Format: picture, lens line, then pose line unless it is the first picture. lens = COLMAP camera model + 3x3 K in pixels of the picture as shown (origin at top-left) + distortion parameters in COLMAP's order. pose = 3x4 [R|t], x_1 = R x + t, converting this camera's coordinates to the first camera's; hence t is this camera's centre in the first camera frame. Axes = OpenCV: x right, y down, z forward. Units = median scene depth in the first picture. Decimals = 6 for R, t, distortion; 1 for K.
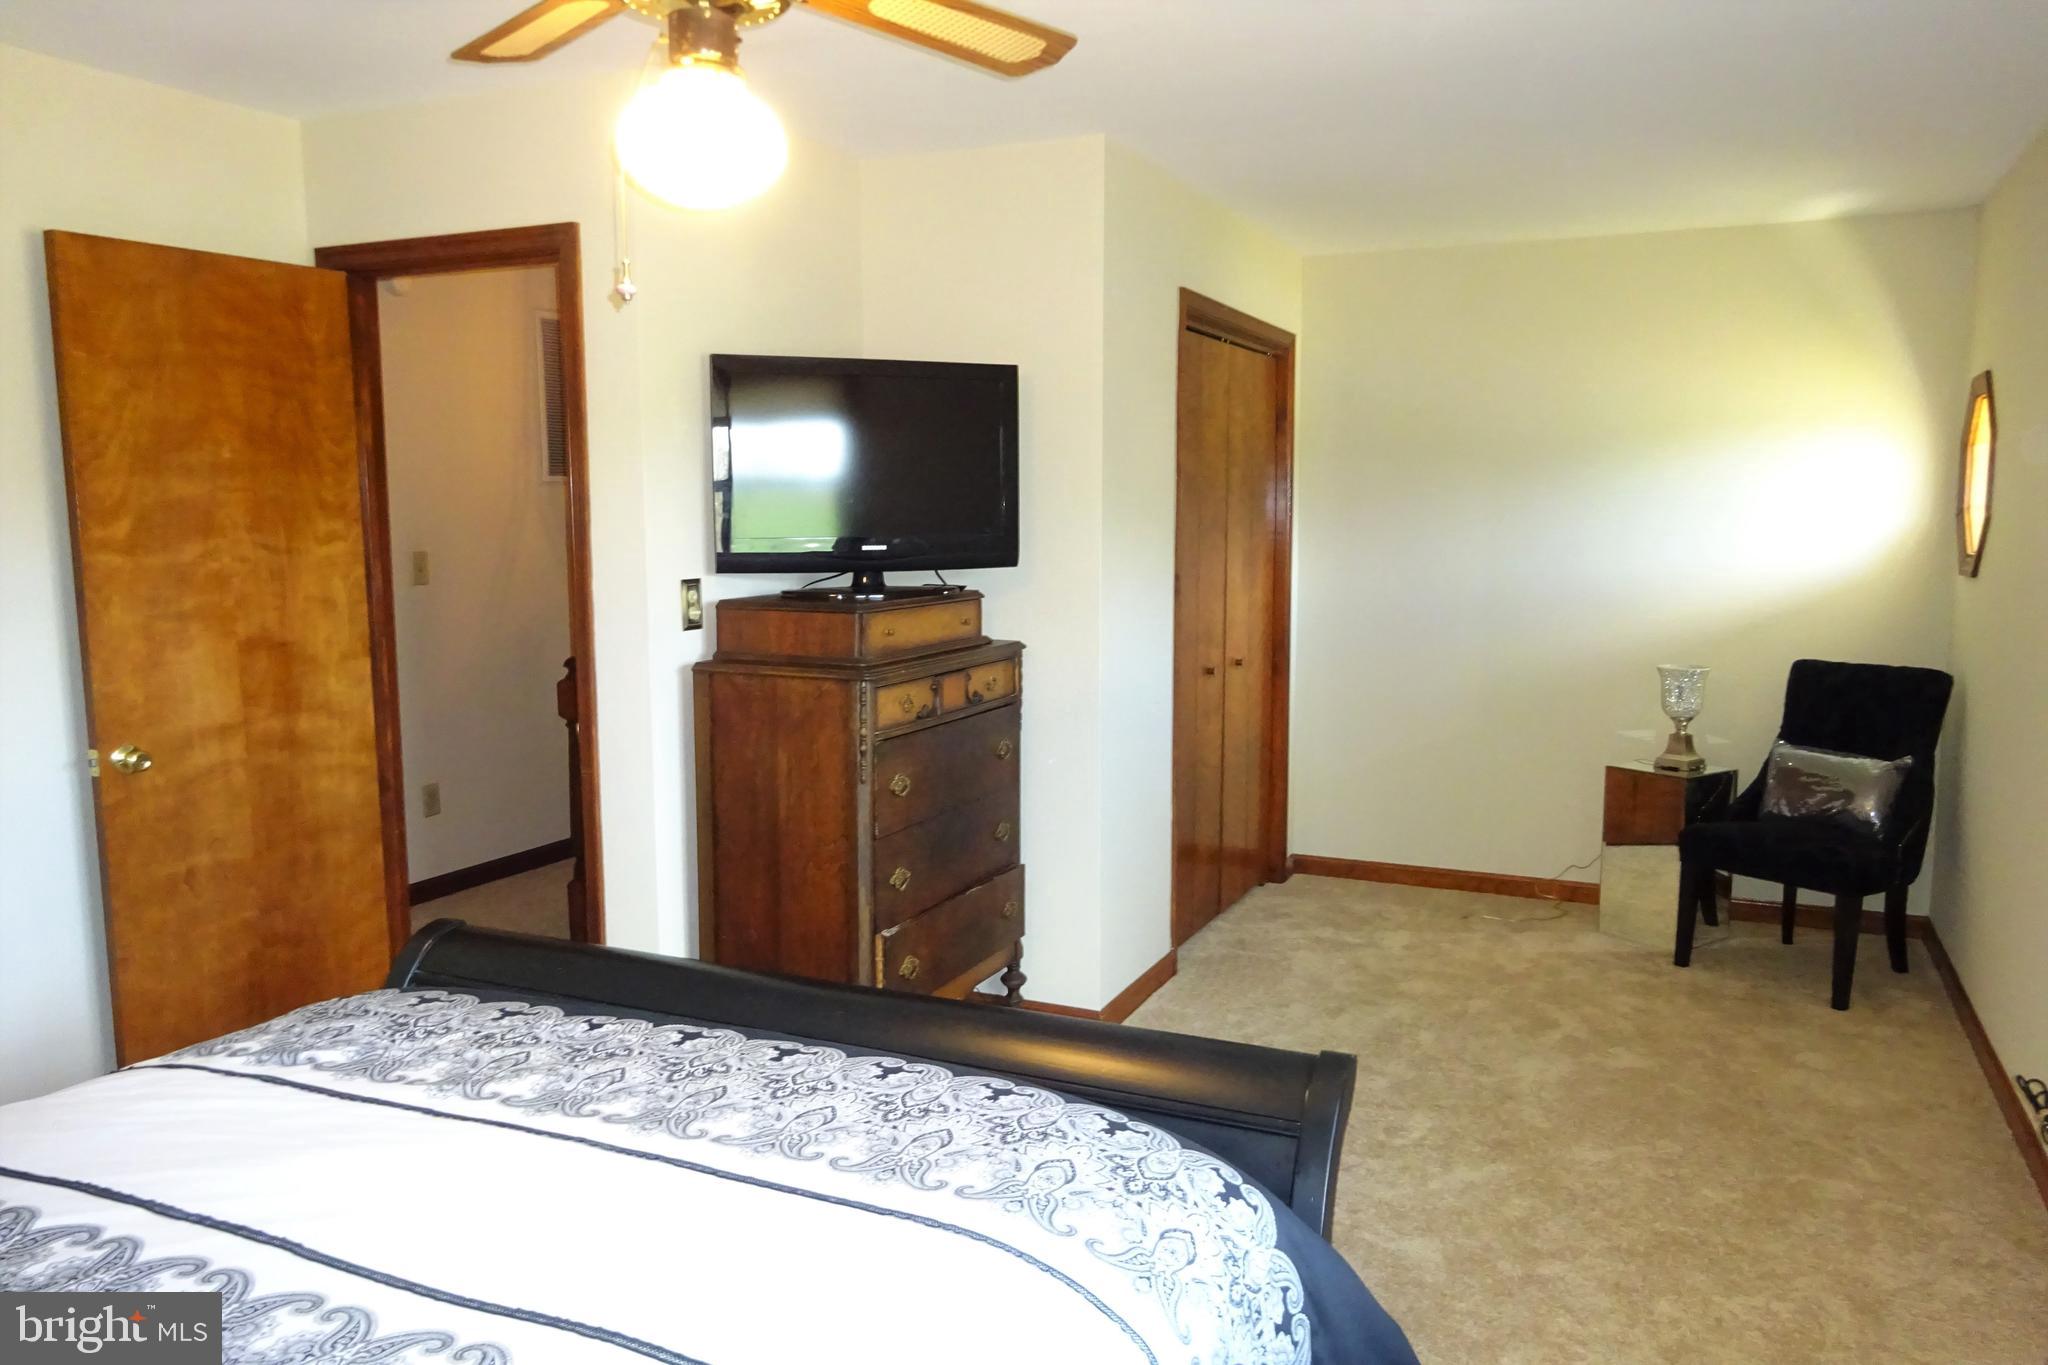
lens RADIAL K [[1526.6, 0, 1023.4], [0, 1526.6, 686.7], [0, 0, 1]] dist [0.003525, -0.006790]
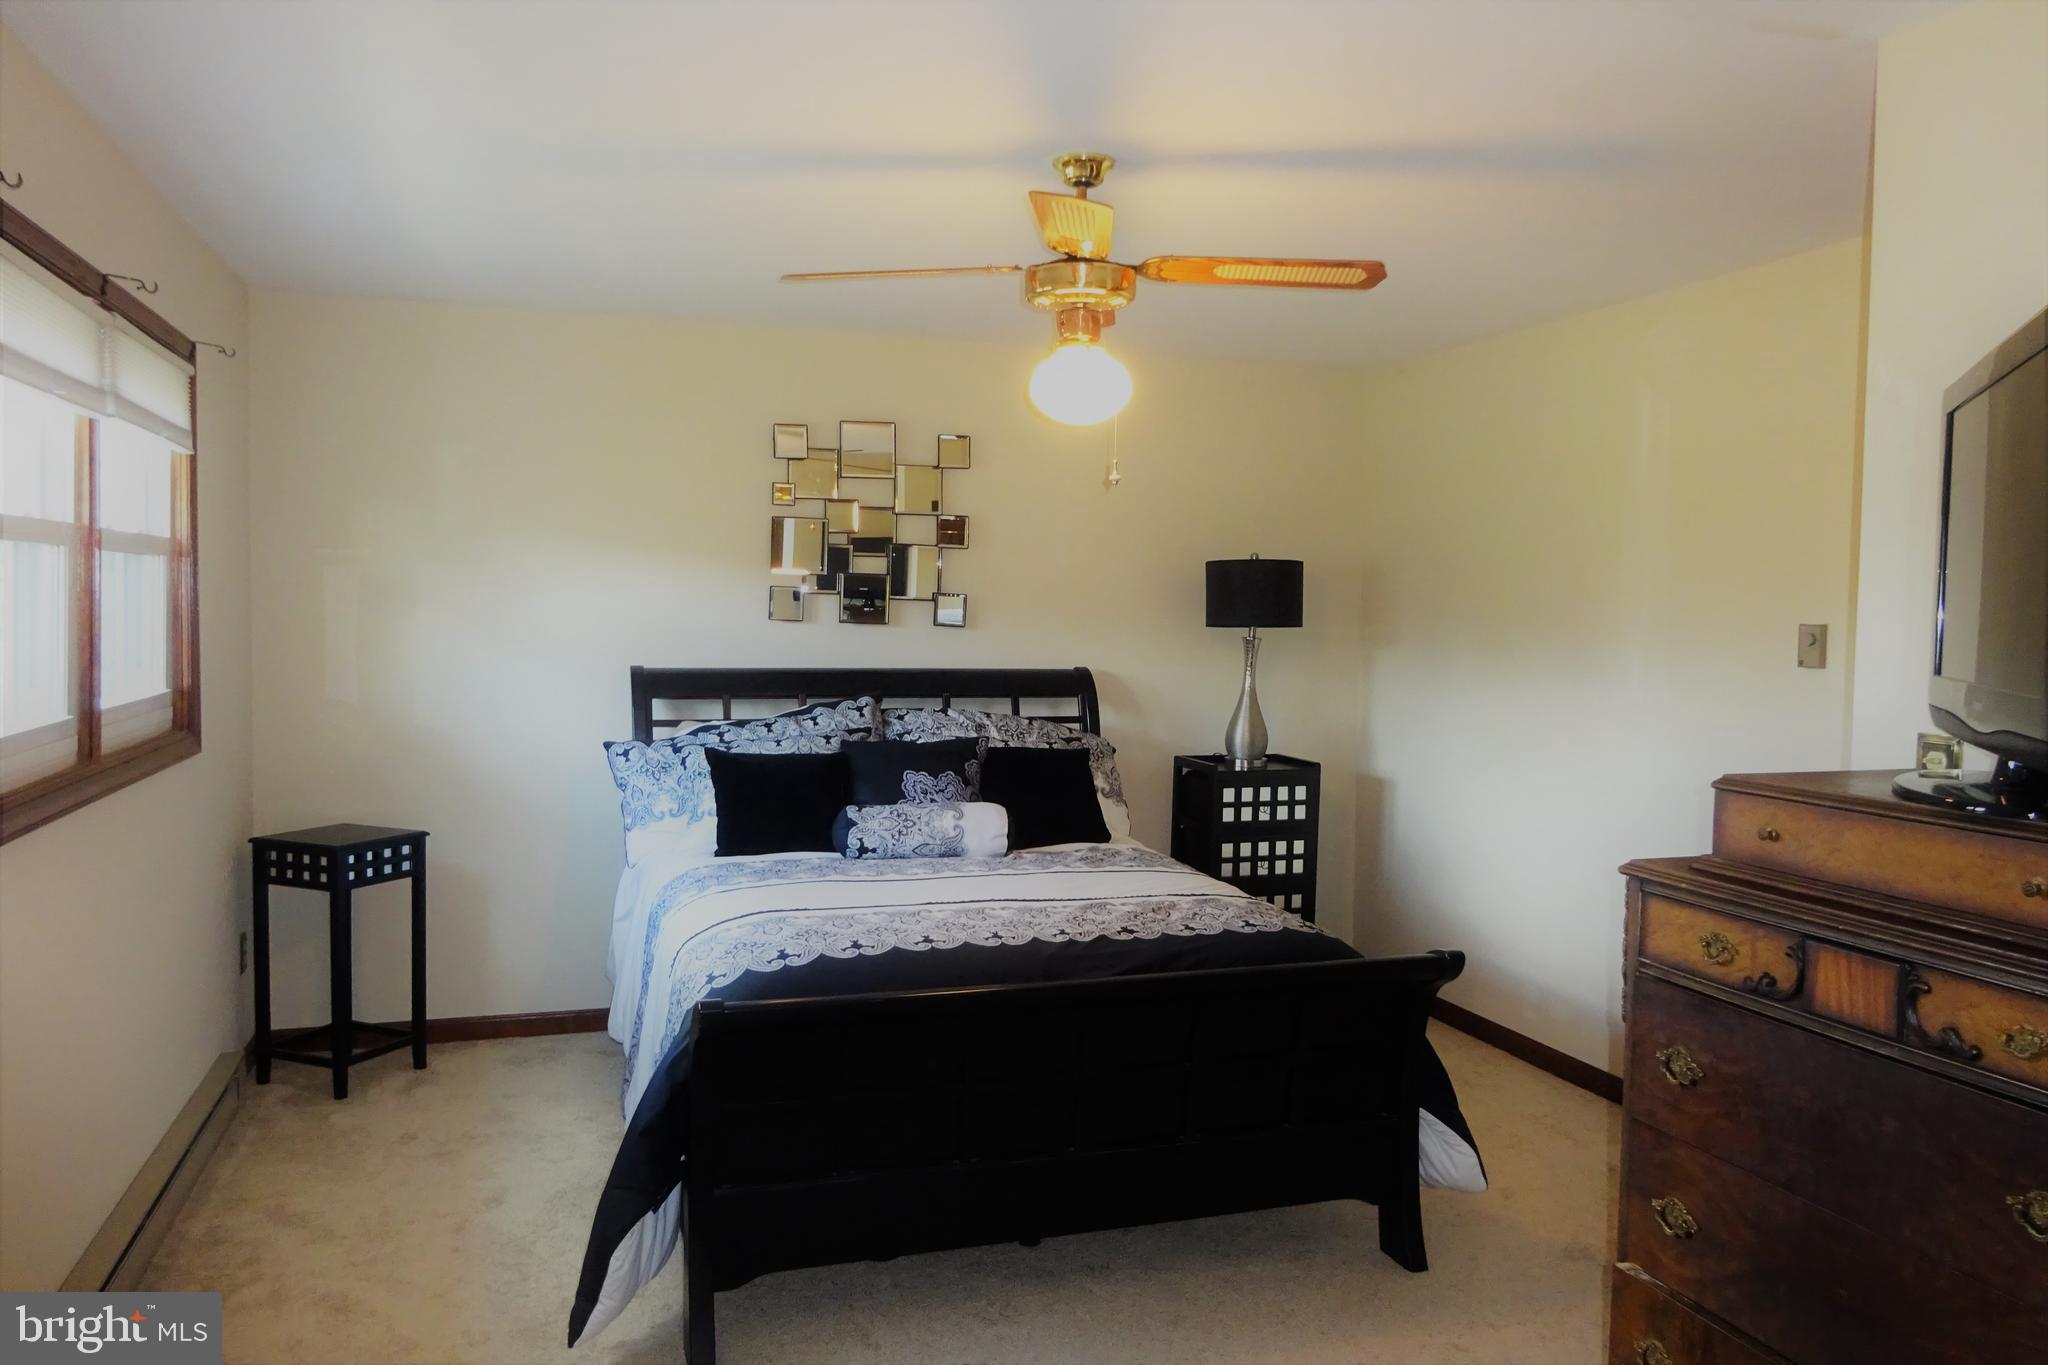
lens RADIAL K [[1526.6, 0, 1022.7], [0, 1526.6, 681.4], [0, 0, 1]] dist [0.003525, -0.006790]
pose [[-0.740554, 0.024772, -0.671541, 0.525286], [-0.094747, 0.985489, 0.140837, -0.150180], [0.665285, 0.167924, -0.727460, 1.229783]]
